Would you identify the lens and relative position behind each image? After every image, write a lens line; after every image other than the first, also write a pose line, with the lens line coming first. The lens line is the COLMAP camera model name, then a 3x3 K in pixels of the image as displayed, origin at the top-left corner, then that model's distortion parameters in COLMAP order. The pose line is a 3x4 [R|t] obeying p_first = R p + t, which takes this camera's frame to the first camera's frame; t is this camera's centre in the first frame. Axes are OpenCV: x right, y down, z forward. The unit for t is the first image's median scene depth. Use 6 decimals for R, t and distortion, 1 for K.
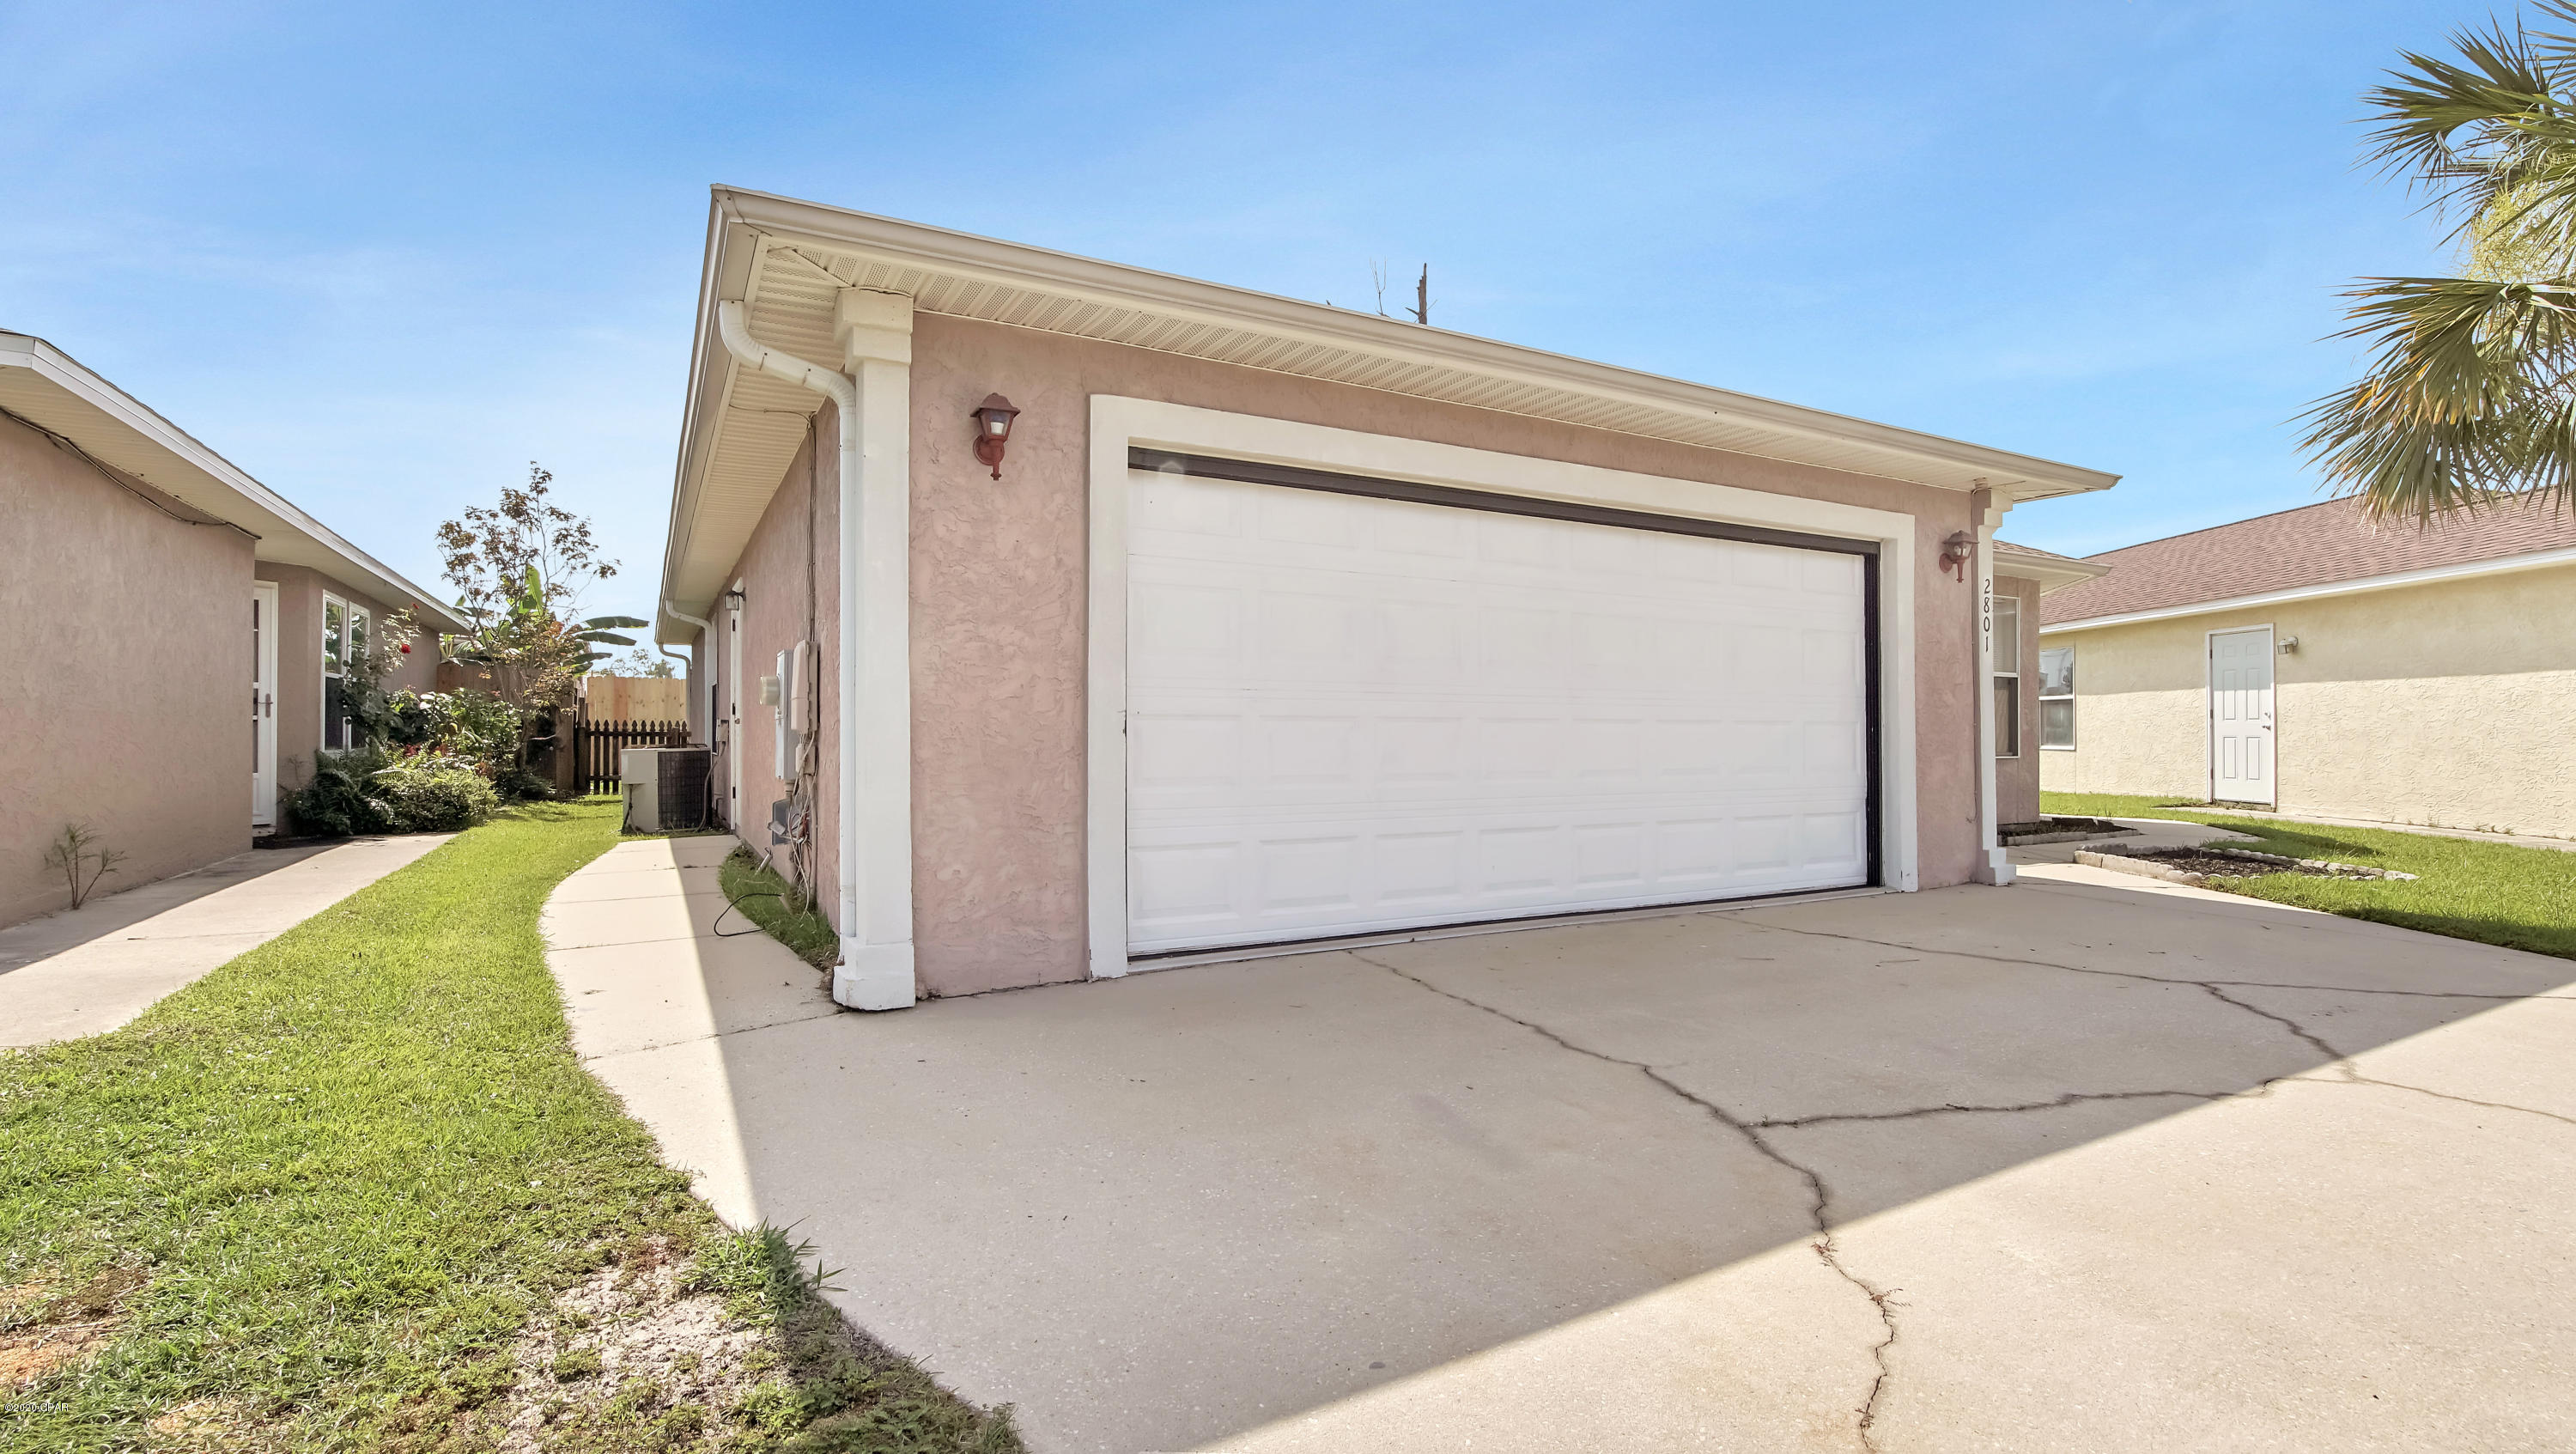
lens RADIAL K [[1224.7, 0, 1298.6], [0, 1224.7, 733.3], [0, 0, 1]] dist [-0.006801, 0.002623]
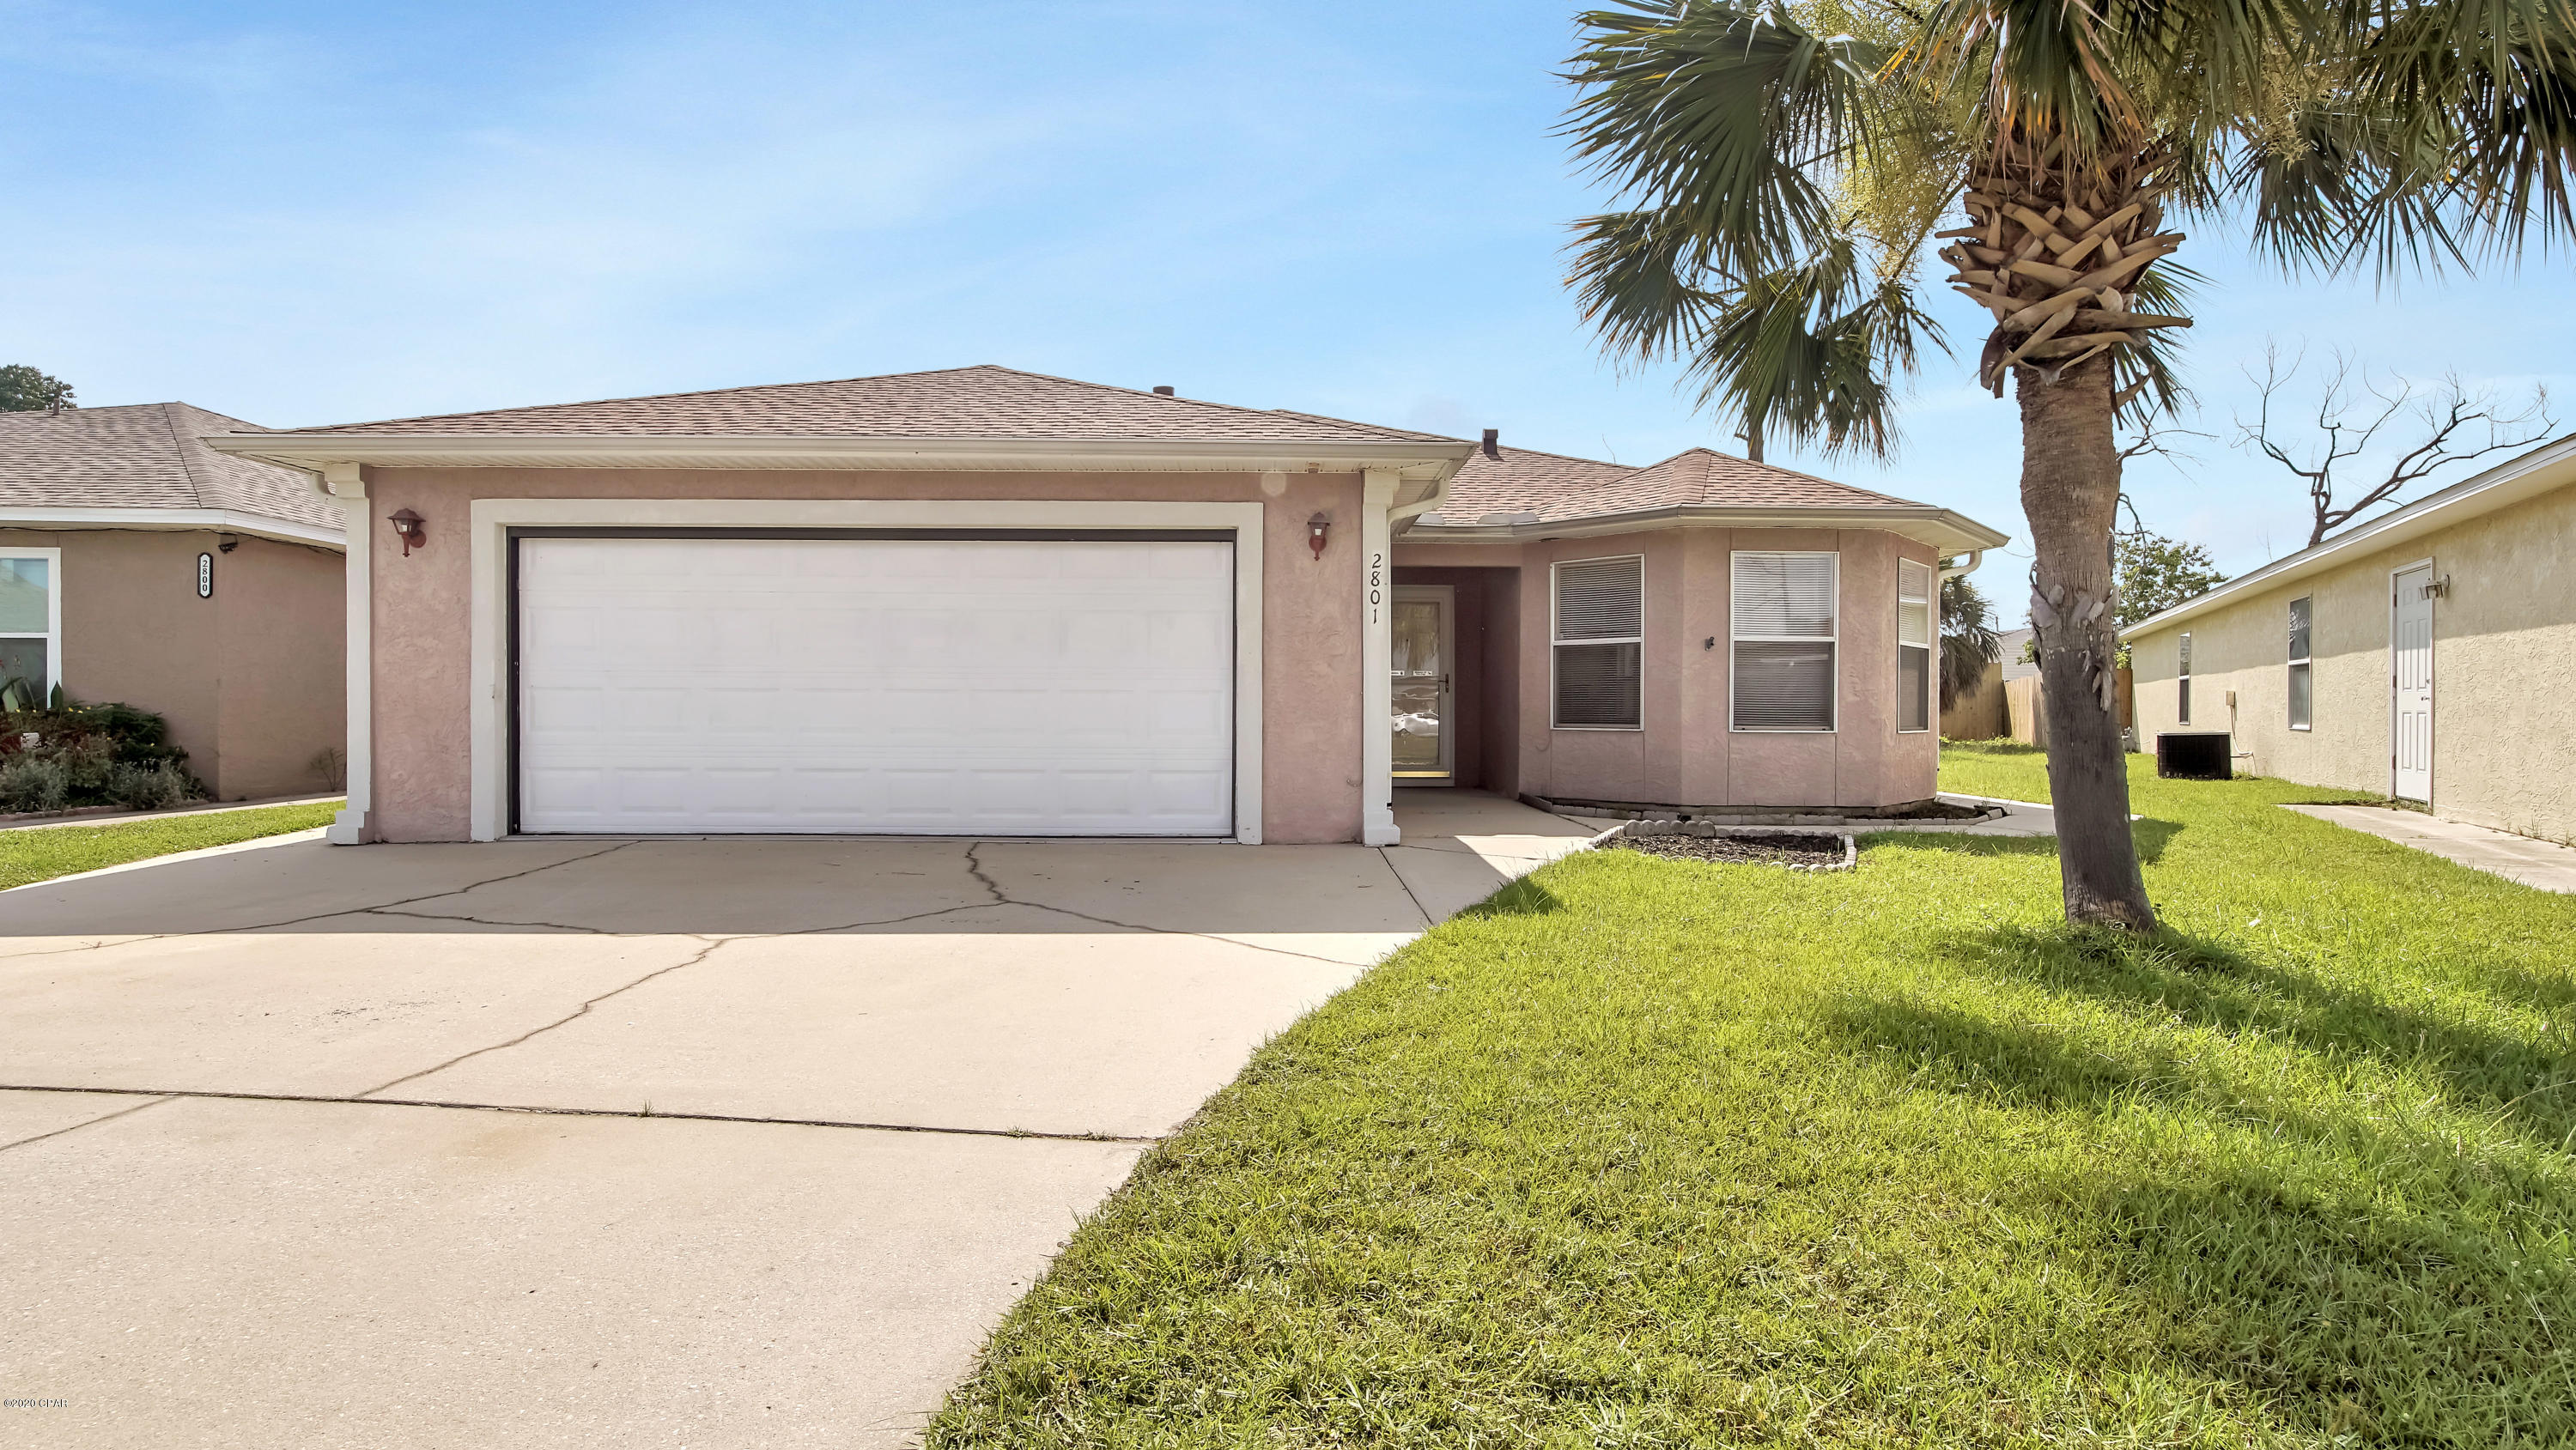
lens RADIAL K [[1224.4, 0, 1282.1], [0, 1224.4, 716.5], [0, 0, 1]] dist [-0.006801, 0.002623]
pose [[0.870236, 0.006819, -0.492588, 1.690852], [-0.003506, 0.999965, 0.007649, 0.008560], [0.492622, -0.004929, 0.870229, 0.071620]]
